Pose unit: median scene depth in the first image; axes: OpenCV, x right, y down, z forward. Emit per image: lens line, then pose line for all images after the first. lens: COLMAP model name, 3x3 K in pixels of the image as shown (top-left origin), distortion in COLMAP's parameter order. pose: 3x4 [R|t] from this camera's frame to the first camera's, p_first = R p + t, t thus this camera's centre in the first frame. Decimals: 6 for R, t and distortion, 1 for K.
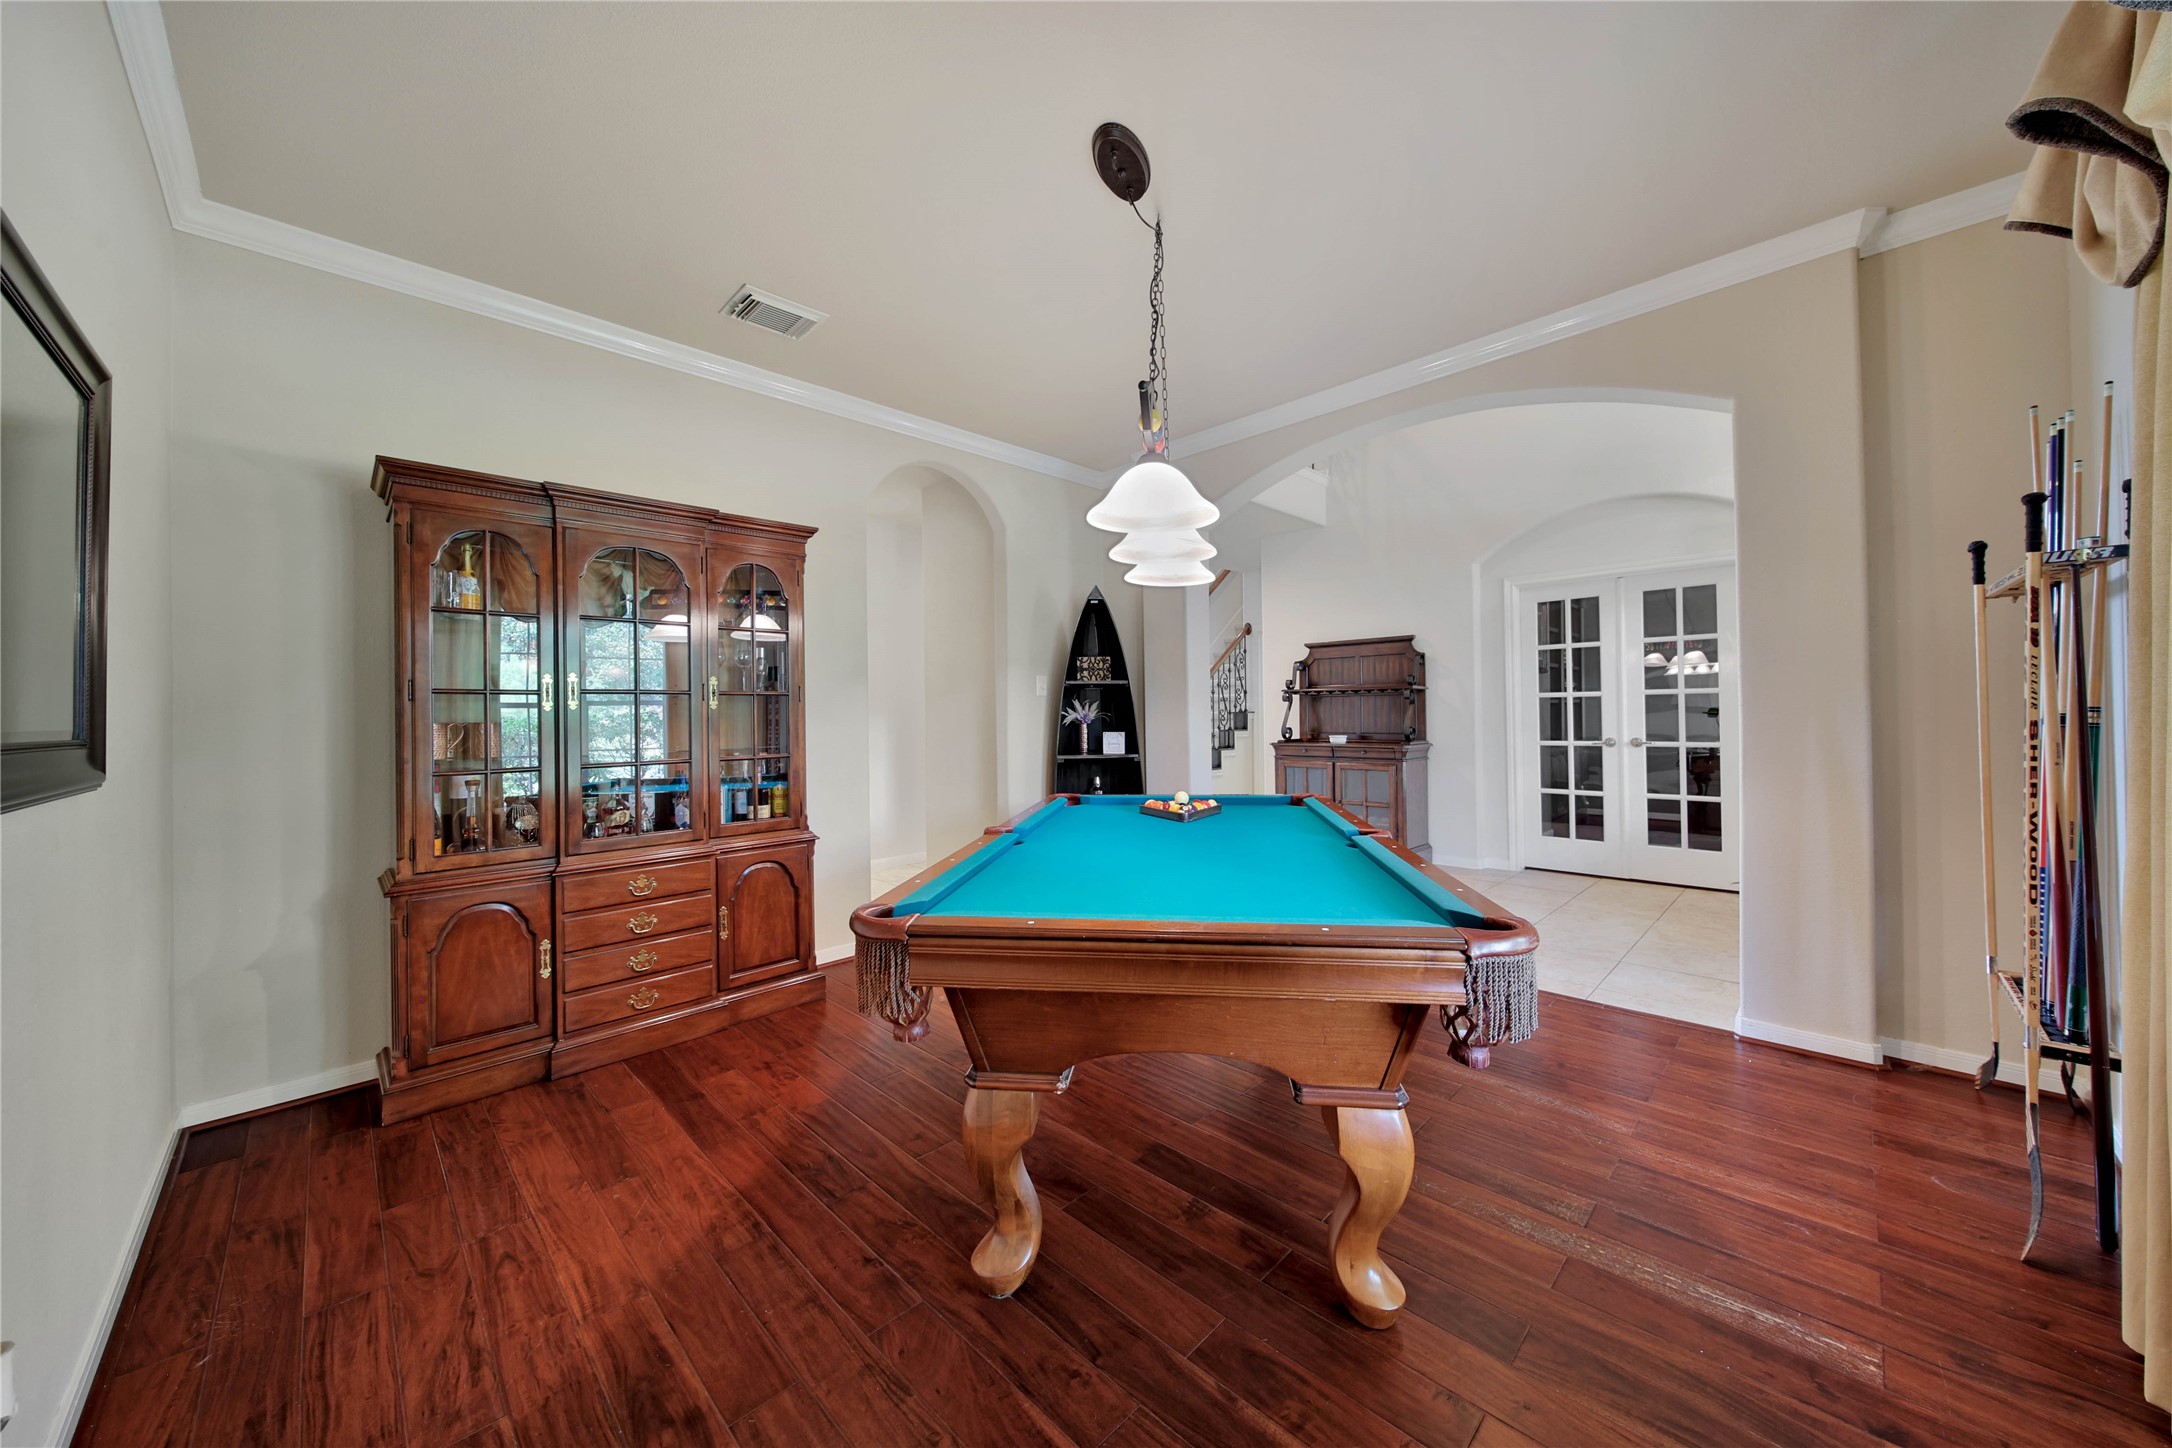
lens RADIAL K [[763.7, 0, 1082.4], [0, 763.7, 706.4], [0, 0, 1]] dist [-0.001023, -0.000321]
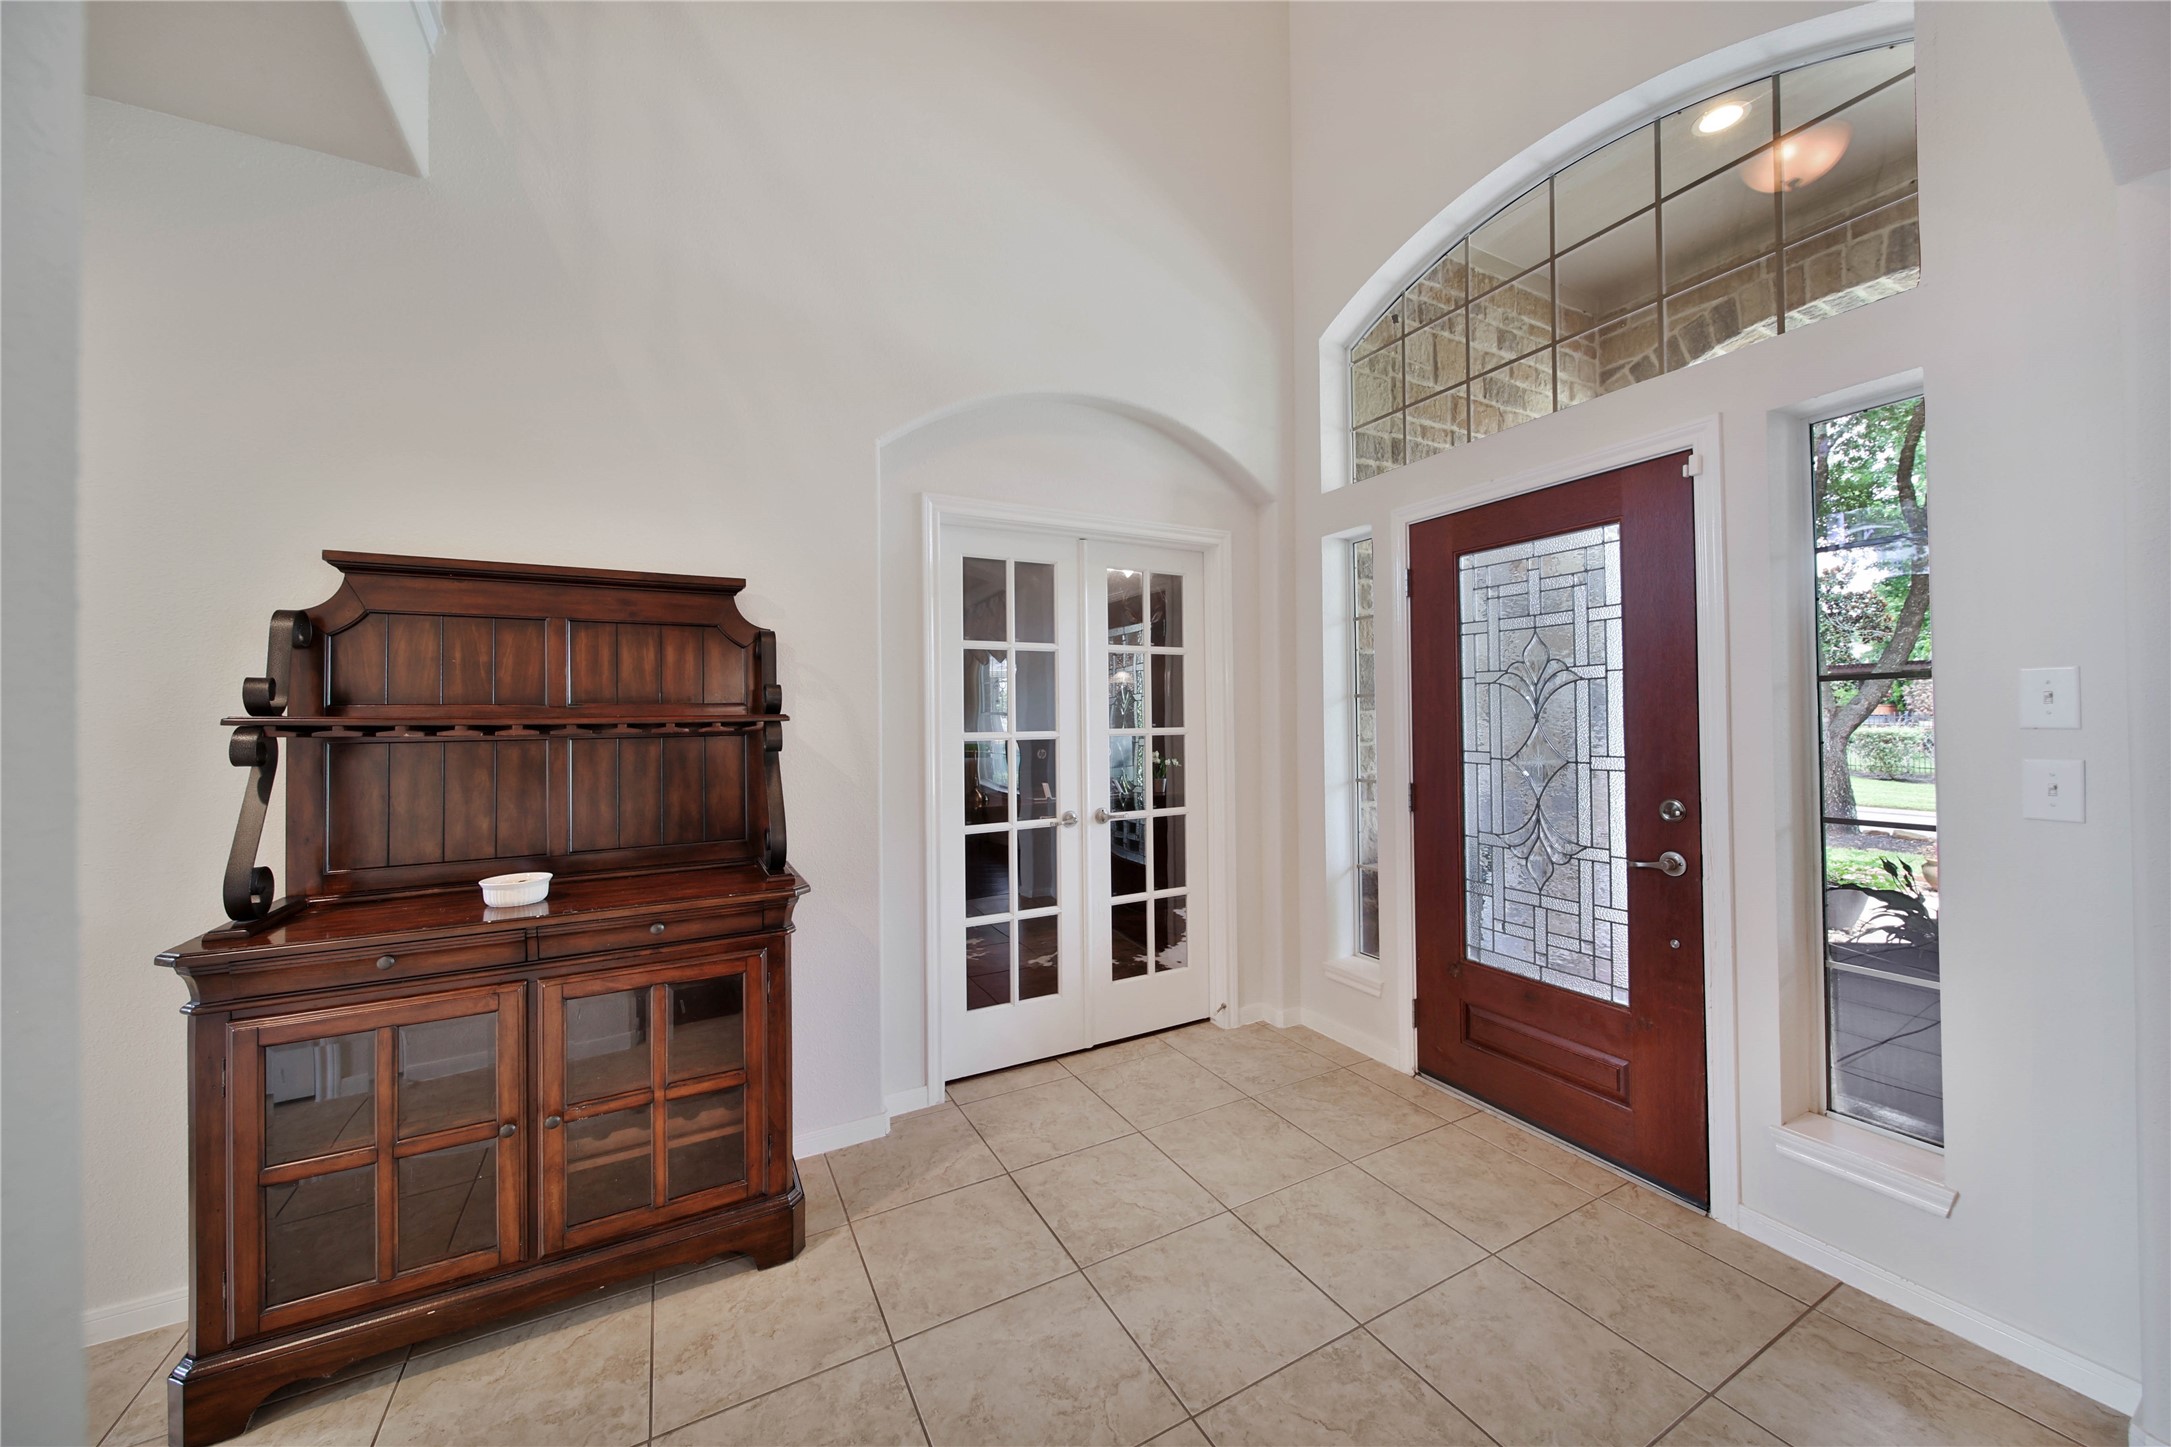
lens RADIAL K [[765.9, 0, 1084.7], [0, 765.9, 712.0], [0, 0, 1]] dist [-0.008926, -0.000227]
pose [[0.295267, 0.016075, 0.955280, 0.122573], [-0.002815, 0.999869, -0.015956, -0.022187], [-0.955411, 0.002022, 0.295274, 0.725246]]
